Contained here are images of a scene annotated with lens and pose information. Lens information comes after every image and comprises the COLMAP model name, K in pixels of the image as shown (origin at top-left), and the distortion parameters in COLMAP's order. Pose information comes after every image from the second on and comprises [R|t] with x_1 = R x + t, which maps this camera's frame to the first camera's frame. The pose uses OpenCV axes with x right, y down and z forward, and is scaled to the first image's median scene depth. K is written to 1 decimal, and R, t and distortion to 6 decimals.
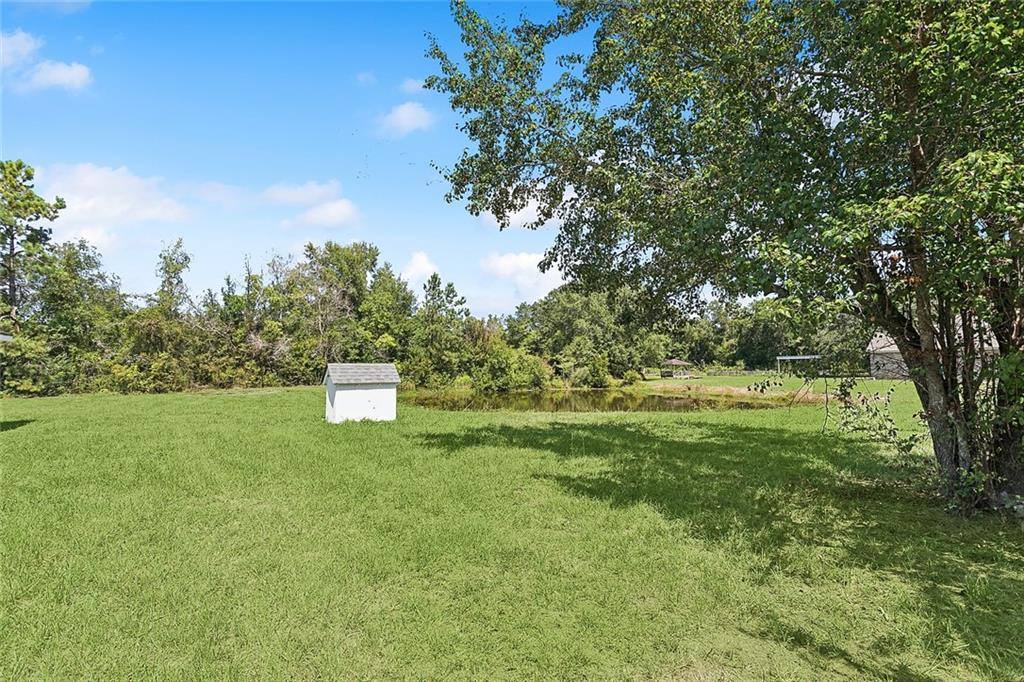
lens RADIAL K [[482.8, 0, 500.7], [0, 482.8, 348.6], [0, 0, 1]] dist [0.002040, 0.000320]
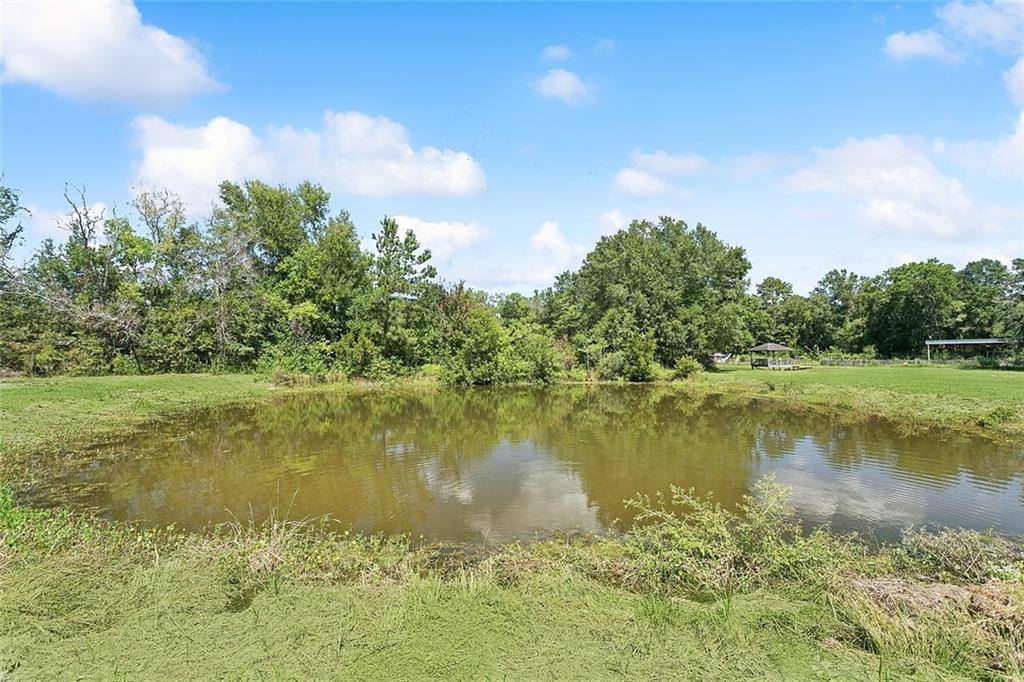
lens RADIAL K [[482.8, 0, 500.7], [0, 482.8, 348.6], [0, 0, 1]] dist [0.002040, 0.000320]
pose [[0.981765, 0.005008, -0.190035, 0.137484], [0.000344, 0.999605, 0.028116, 0.014205], [0.190101, -0.027668, 0.981375, 0.277824]]
